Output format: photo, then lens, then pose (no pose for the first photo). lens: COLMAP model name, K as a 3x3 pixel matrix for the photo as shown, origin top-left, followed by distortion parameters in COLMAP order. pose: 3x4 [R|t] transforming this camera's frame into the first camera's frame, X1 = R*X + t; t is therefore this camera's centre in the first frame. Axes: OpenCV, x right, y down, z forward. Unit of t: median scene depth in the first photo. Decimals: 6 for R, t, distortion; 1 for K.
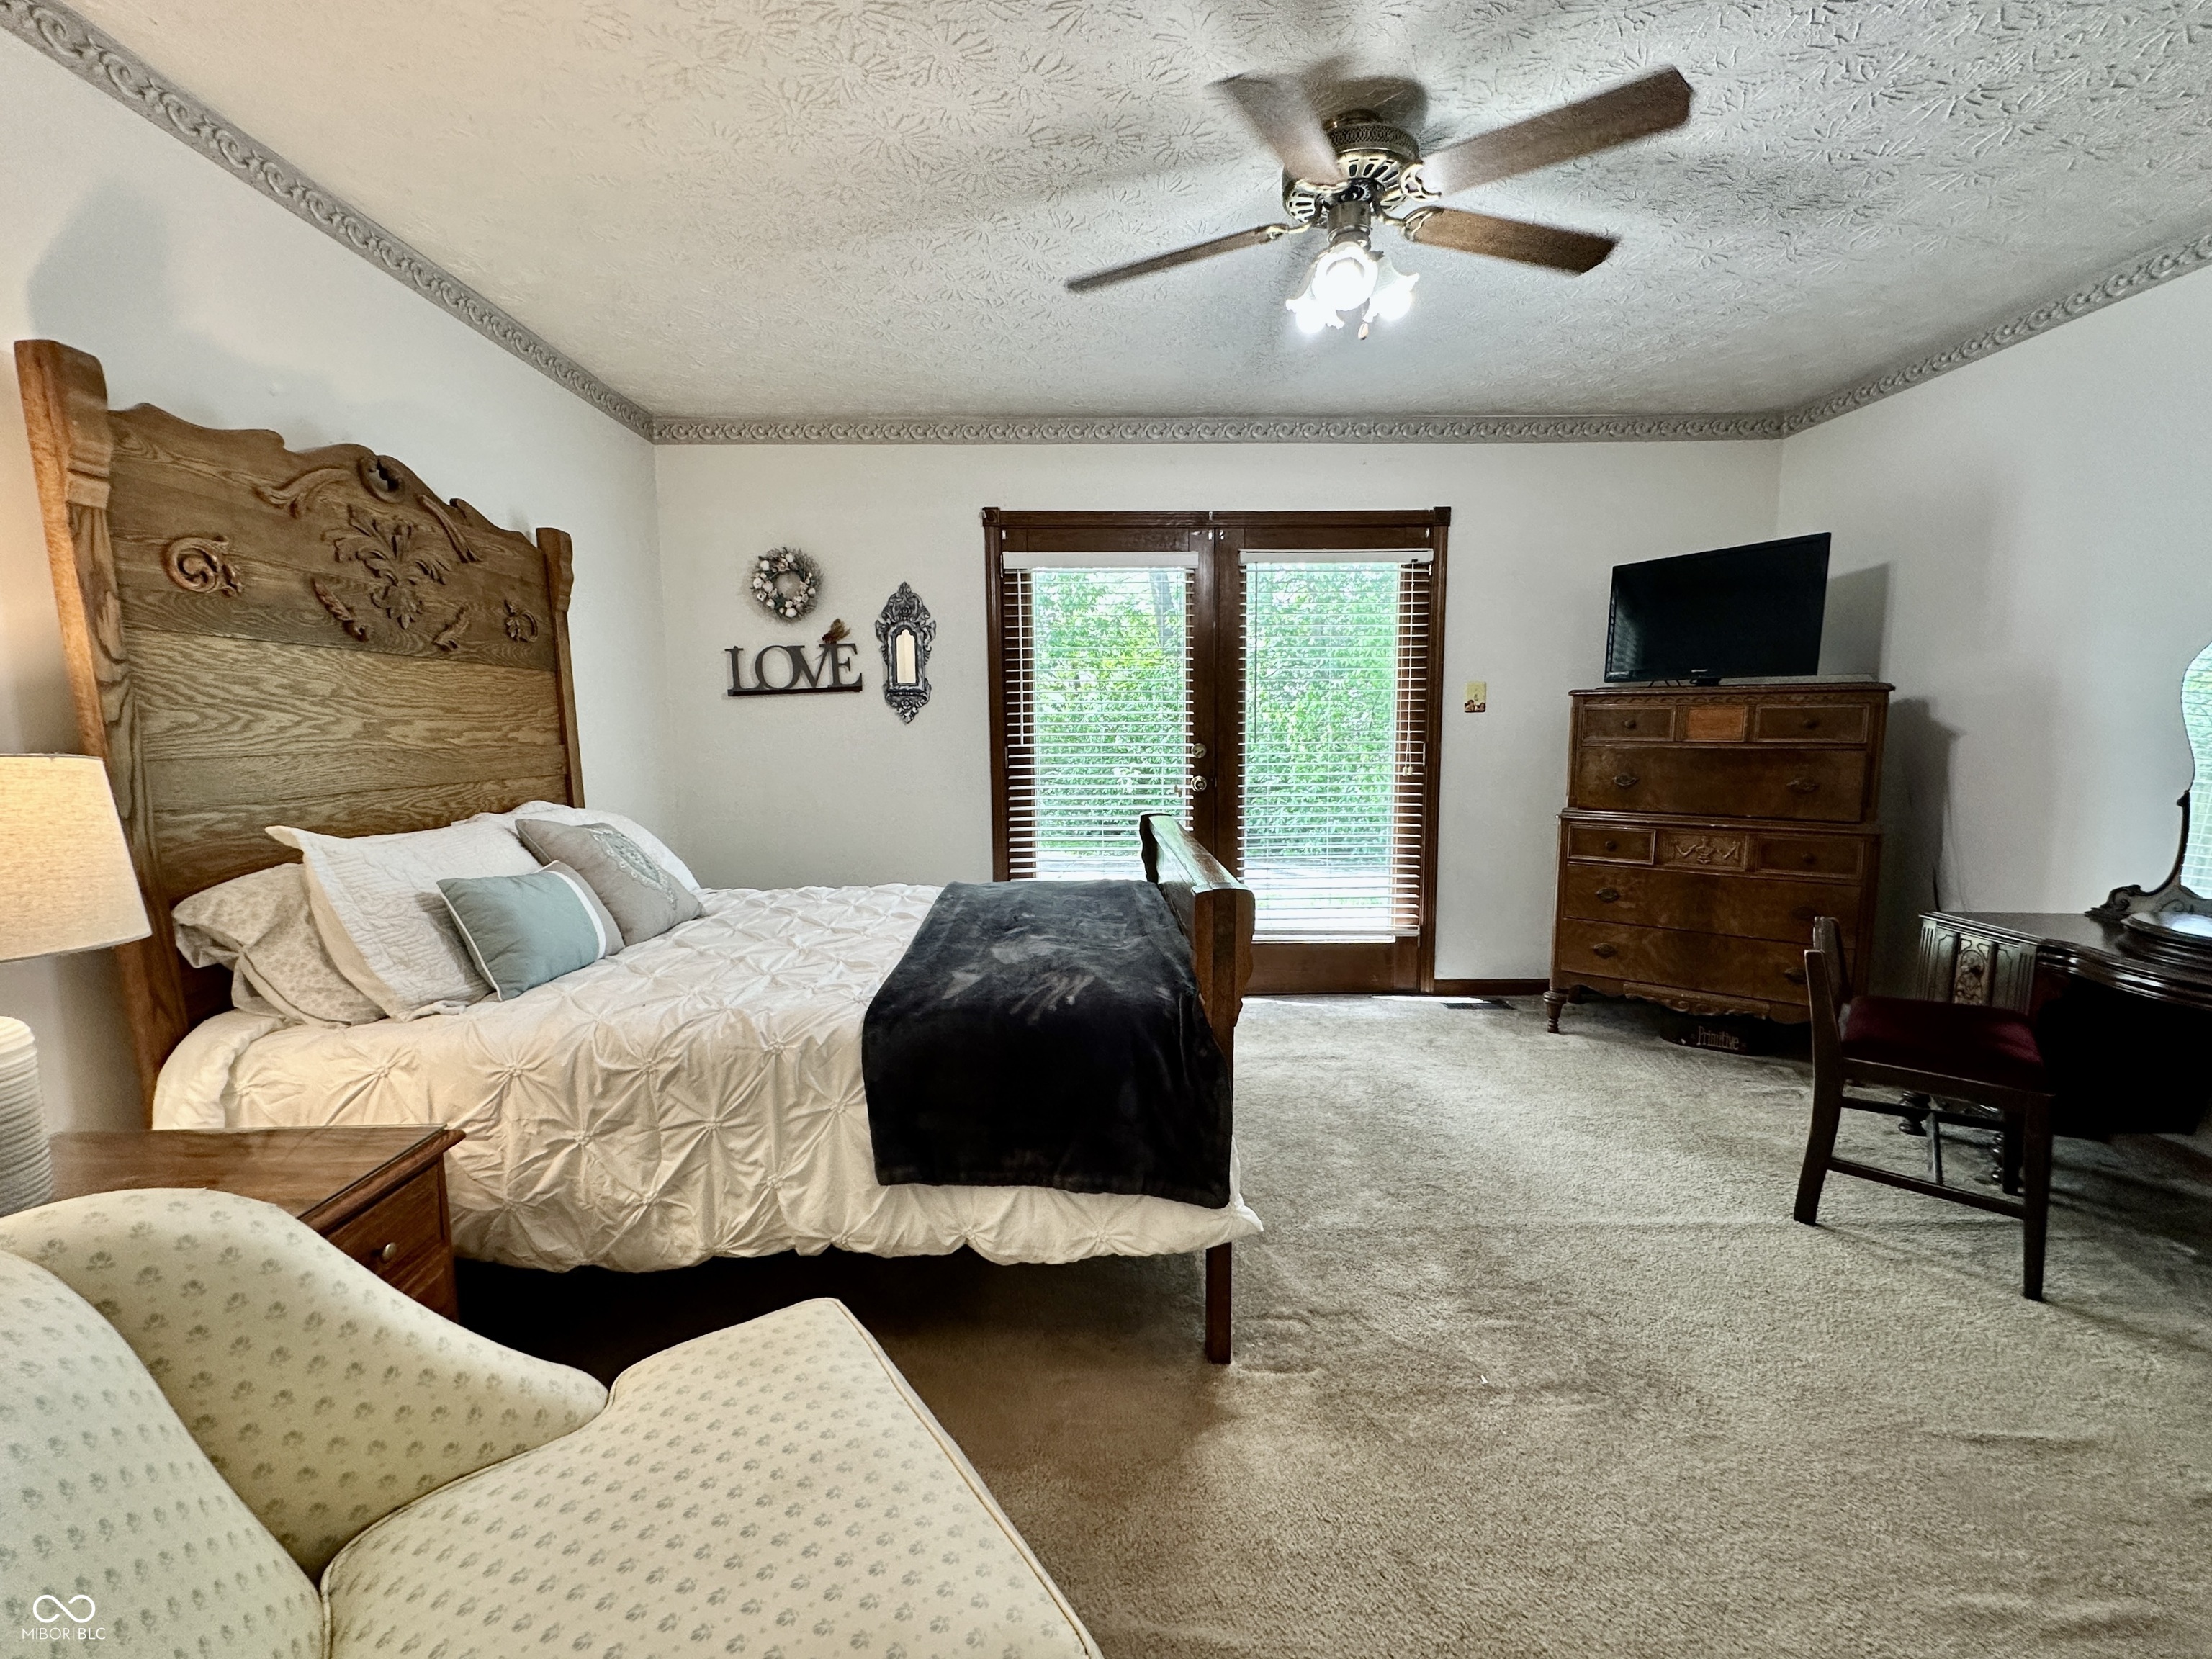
lens RADIAL K [[883.1, 0, 1106.7], [0, 883.1, 828.3], [0, 0, 1]] dist [-0.001237, 0.000180]
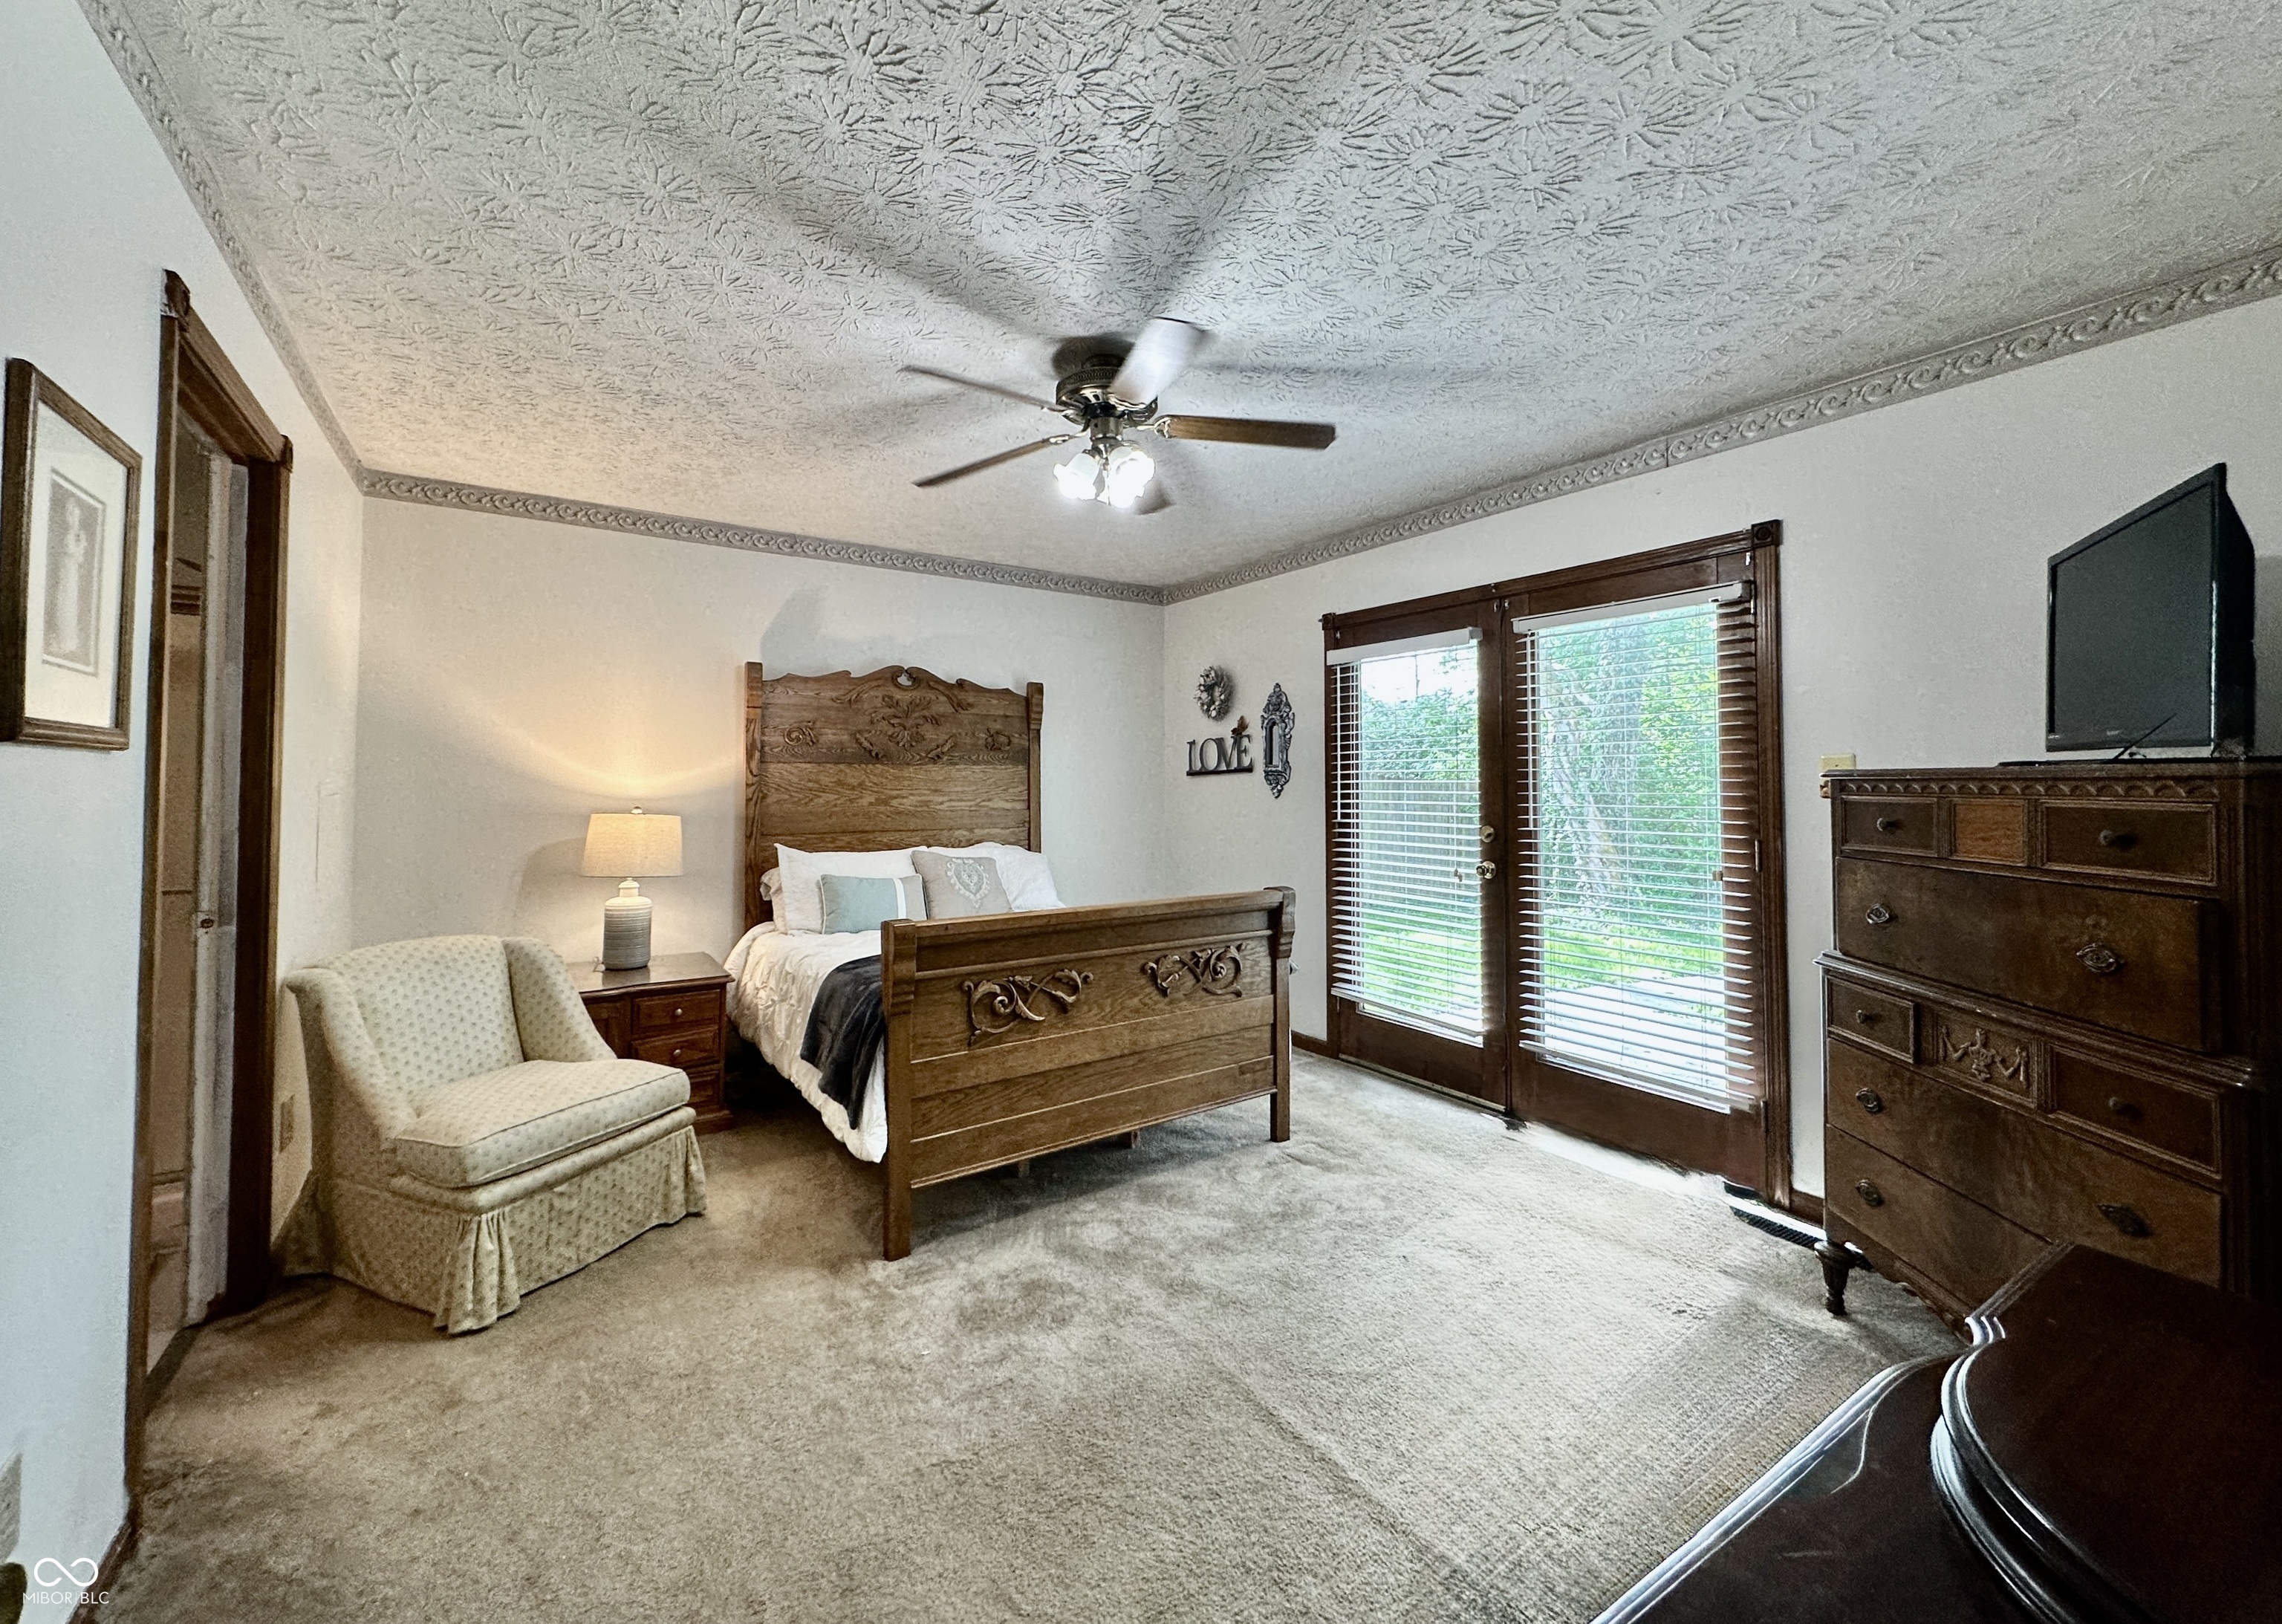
lens RADIAL K [[871.1, 0, 1146.5], [0, 871.1, 773.6], [0, 0, 1]] dist [-0.000790, -0.000055]
pose [[0.580715, -0.004152, -0.814096, 0.653373], [-0.100042, 0.992044, -0.076422, -0.046120], [0.807936, 0.125824, 0.575680, 0.181972]]
